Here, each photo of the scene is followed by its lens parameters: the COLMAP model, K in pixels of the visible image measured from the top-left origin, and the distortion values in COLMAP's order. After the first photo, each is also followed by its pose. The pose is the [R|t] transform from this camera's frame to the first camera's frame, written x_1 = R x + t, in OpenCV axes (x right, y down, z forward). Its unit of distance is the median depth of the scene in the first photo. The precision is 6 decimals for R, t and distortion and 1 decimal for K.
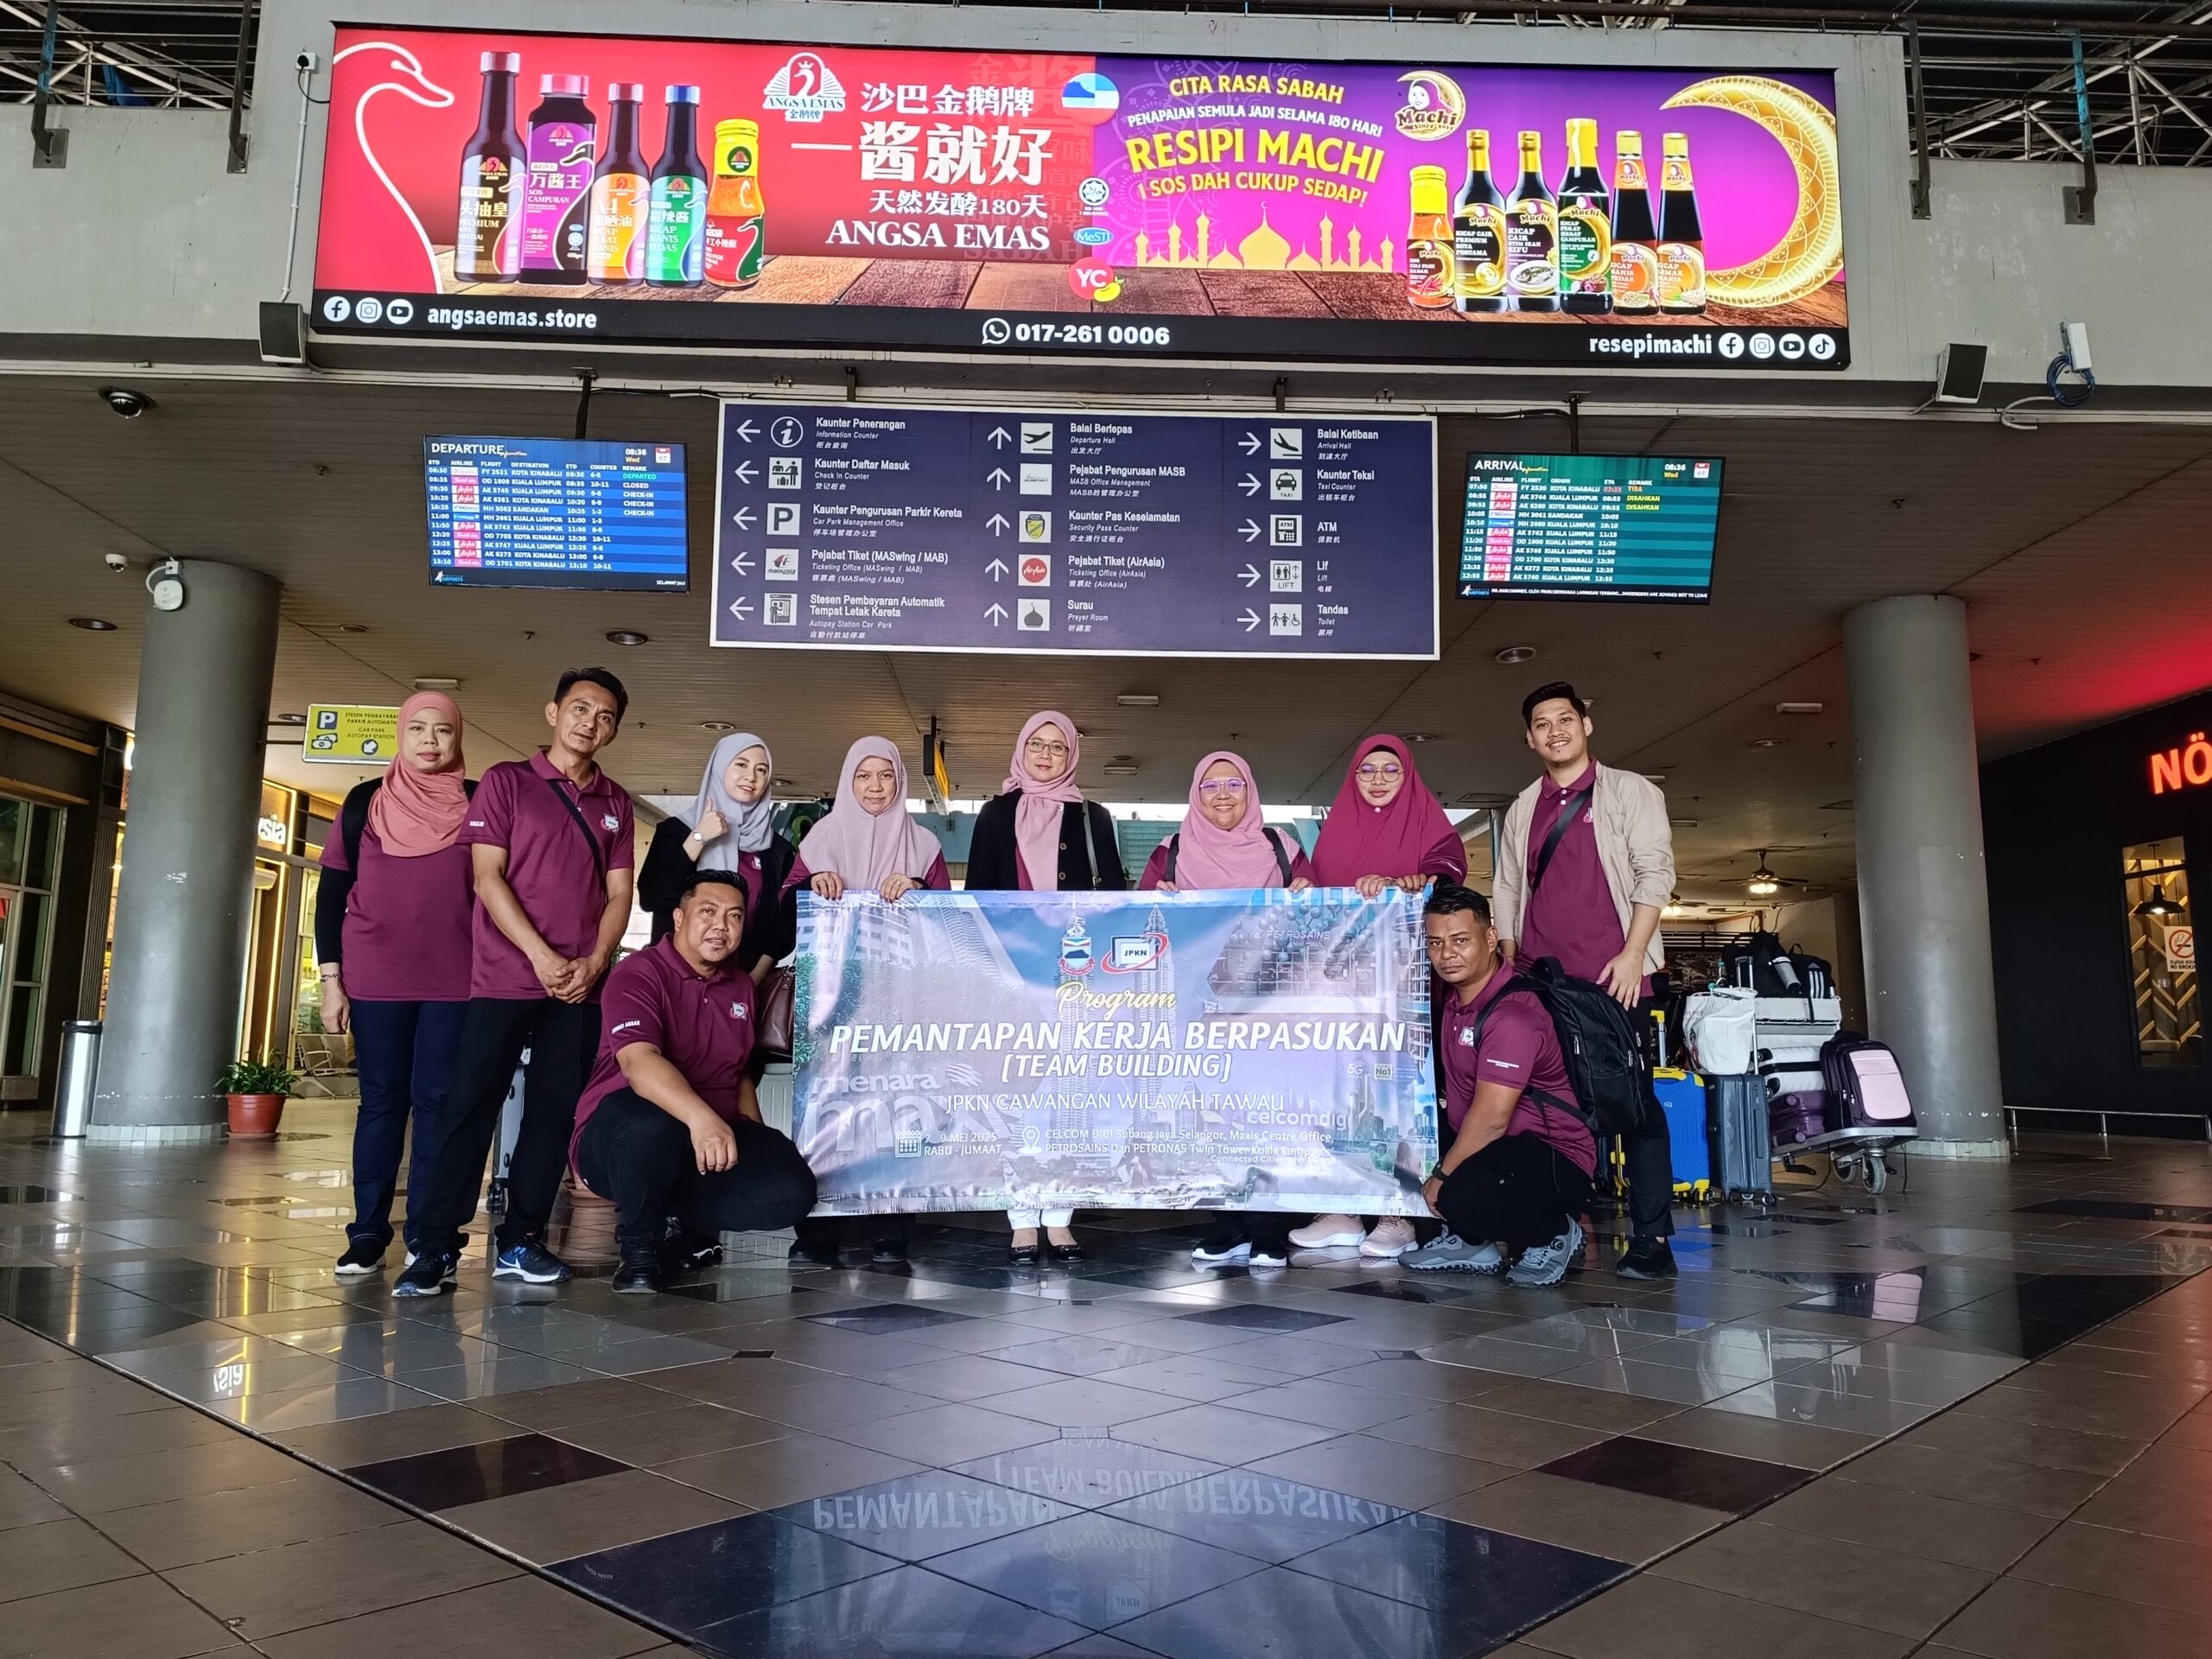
lens RADIAL K [[1577.8, 0, 1144.4], [0, 1577.8, 802.6], [0, 0, 1]] dist [0.018992, -0.015543]
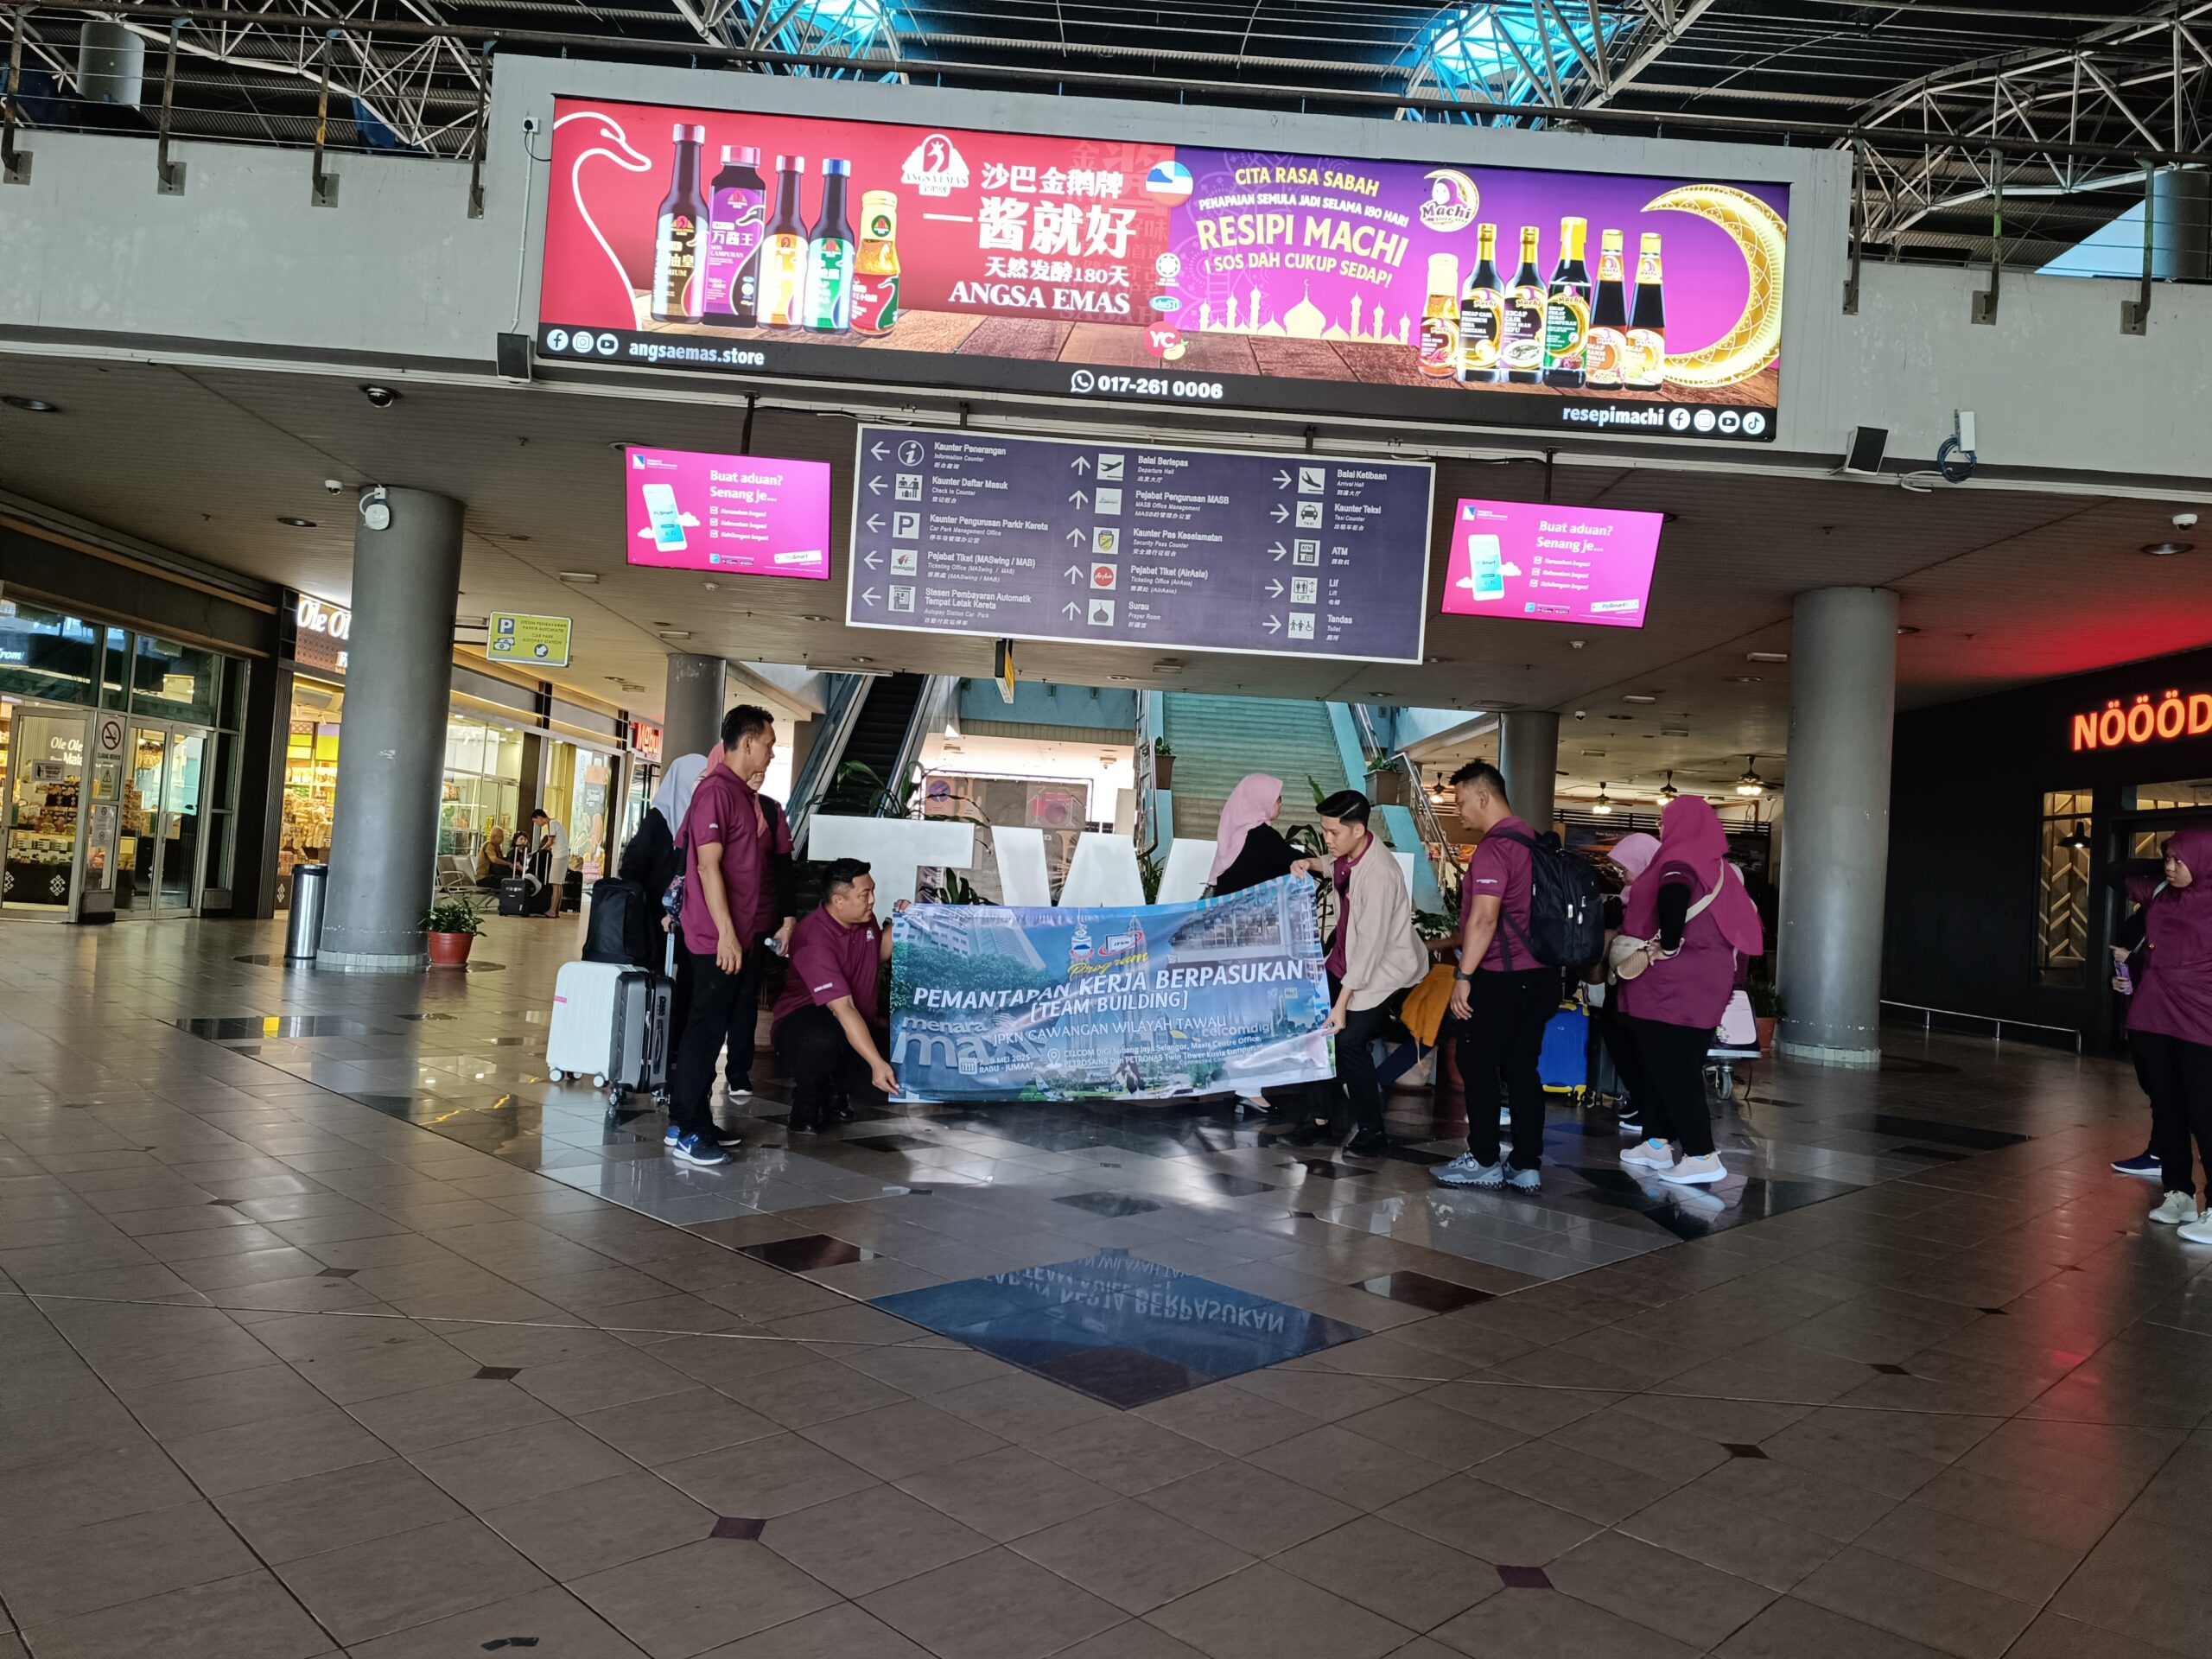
lens RADIAL K [[1577.8, 0, 1162.5], [0, 1577.8, 803.6], [0, 0, 1]] dist [0.018992, -0.015543]
pose [[0.998335, 0.056449, -0.011860, 0.002077], [-0.054719, 0.991870, 0.114894, -0.112789], [0.018249, -0.114053, 0.993307, -0.261370]]
